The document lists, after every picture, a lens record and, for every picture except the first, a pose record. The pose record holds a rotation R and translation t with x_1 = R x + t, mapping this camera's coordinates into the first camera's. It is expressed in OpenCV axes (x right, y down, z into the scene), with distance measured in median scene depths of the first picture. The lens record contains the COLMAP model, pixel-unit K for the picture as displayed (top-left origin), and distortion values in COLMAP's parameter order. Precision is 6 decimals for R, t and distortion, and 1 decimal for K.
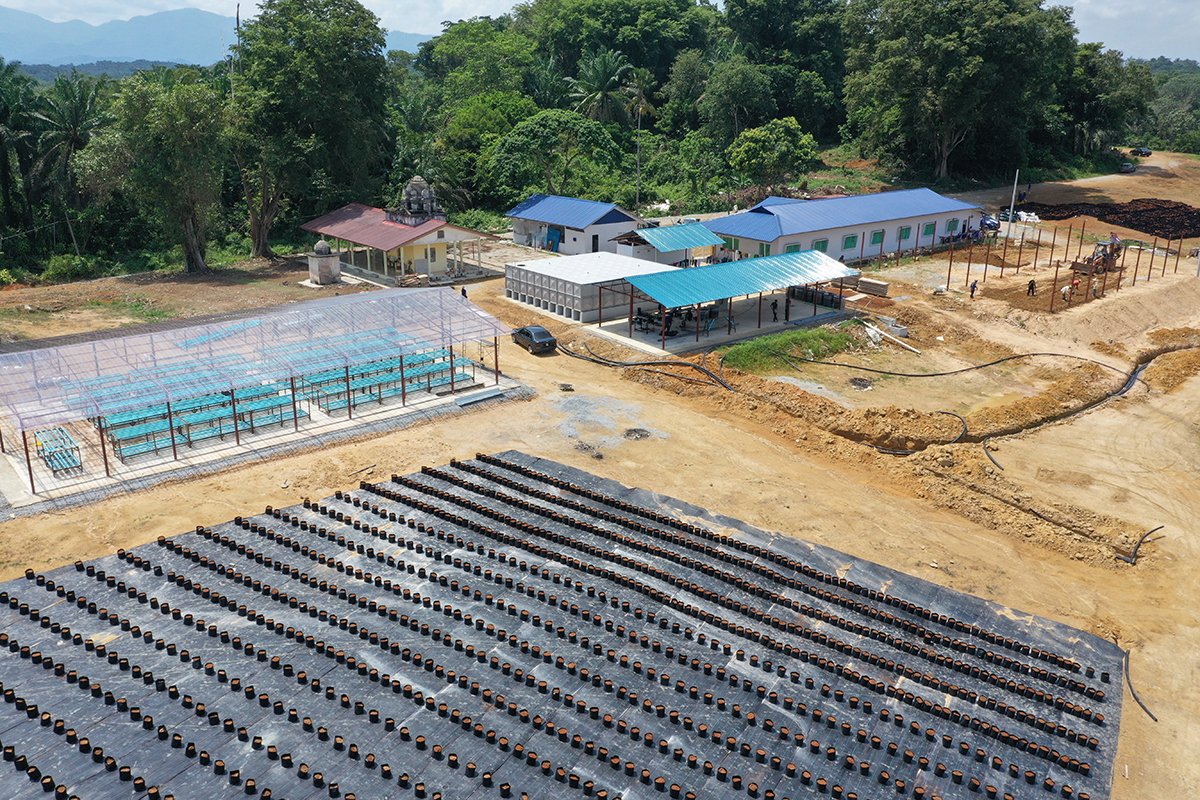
lens RADIAL K [[953.2, 0, 600.0], [0, 953.2, 400.0], [0, 0, 1]] dist [0.006673, 0.003377]
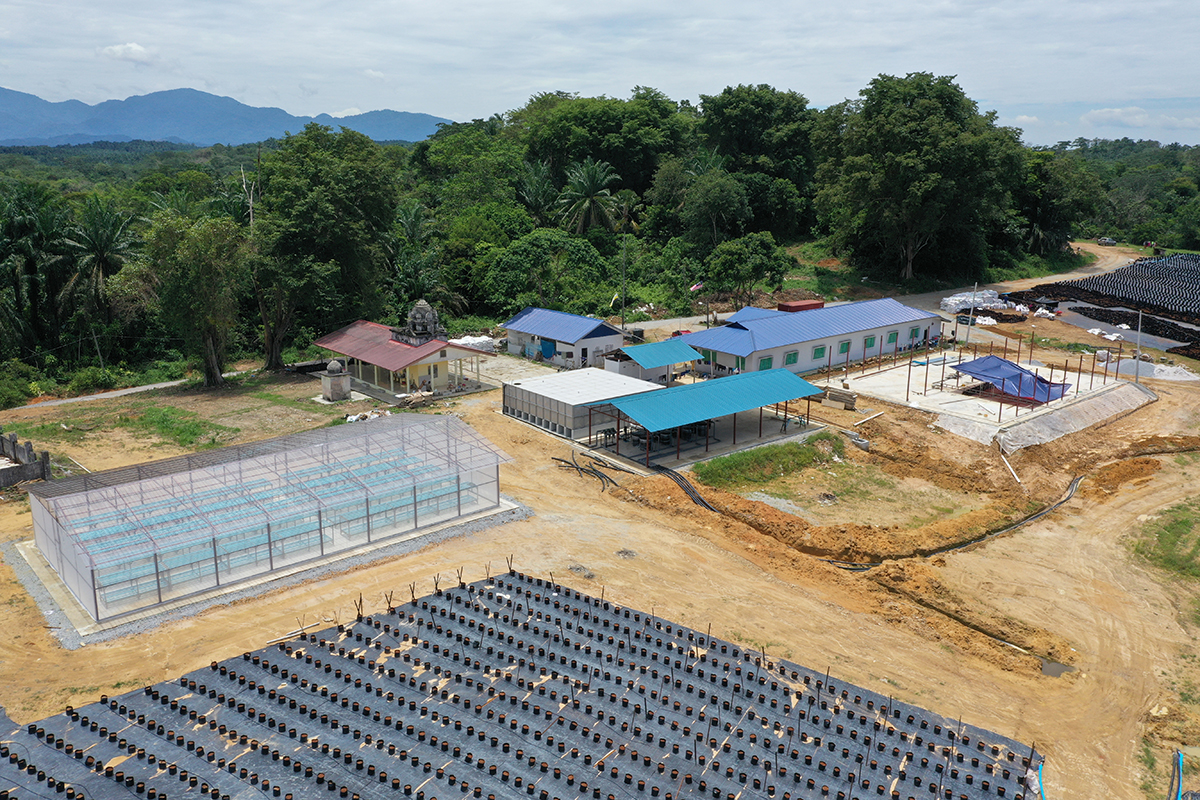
lens RADIAL K [[953.2, 0, 600.0], [0, 953.2, 400.0], [0, 0, 1]] dist [0.006673, 0.003377]
pose [[0.999885, -0.004622, 0.014423, -0.002908], [0.005617, 0.997550, -0.069734, -0.037555], [-0.014066, 0.069807, 0.997461, -0.075553]]
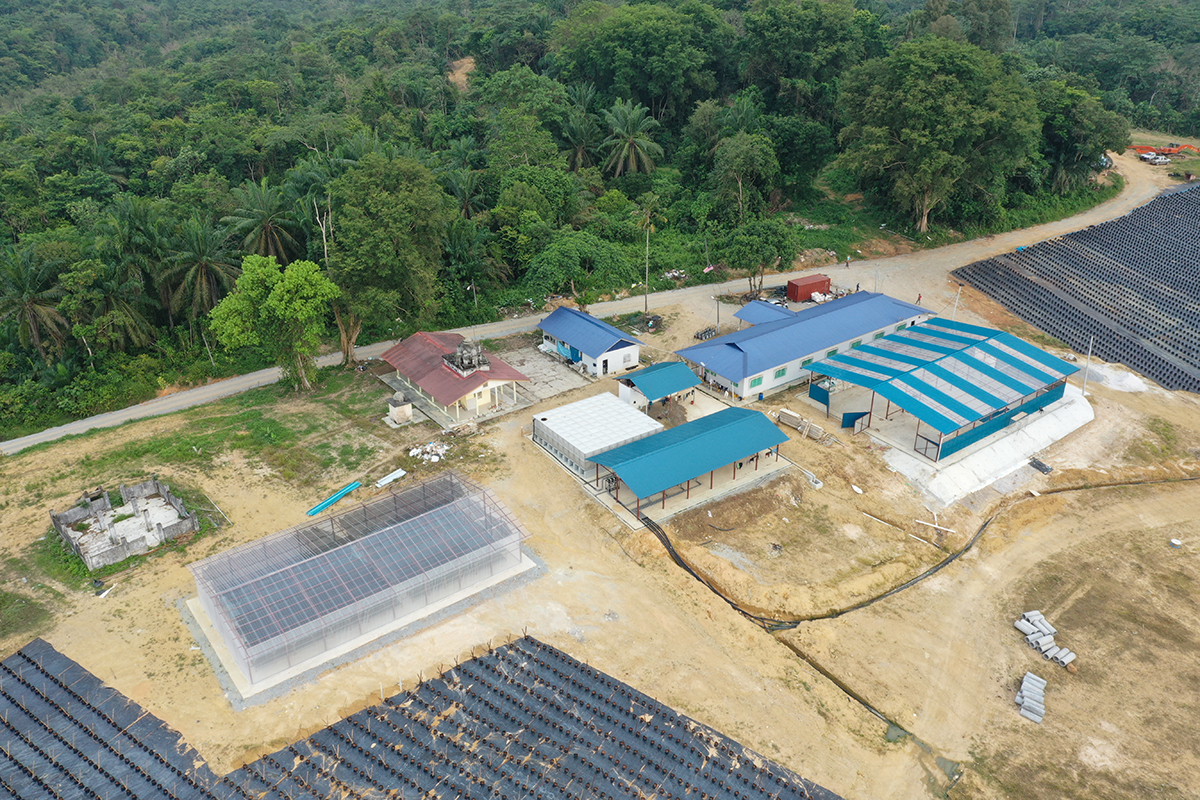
lens RADIAL K [[953.2, 0, 600.0], [0, 953.2, 400.0], [0, 0, 1]] dist [0.006673, 0.003377]
pose [[0.998375, 0.012438, -0.055616, 0.058965], [-0.004126, 0.989107, 0.147140, -0.300882], [0.056840, -0.146671, 0.987551, -0.272234]]
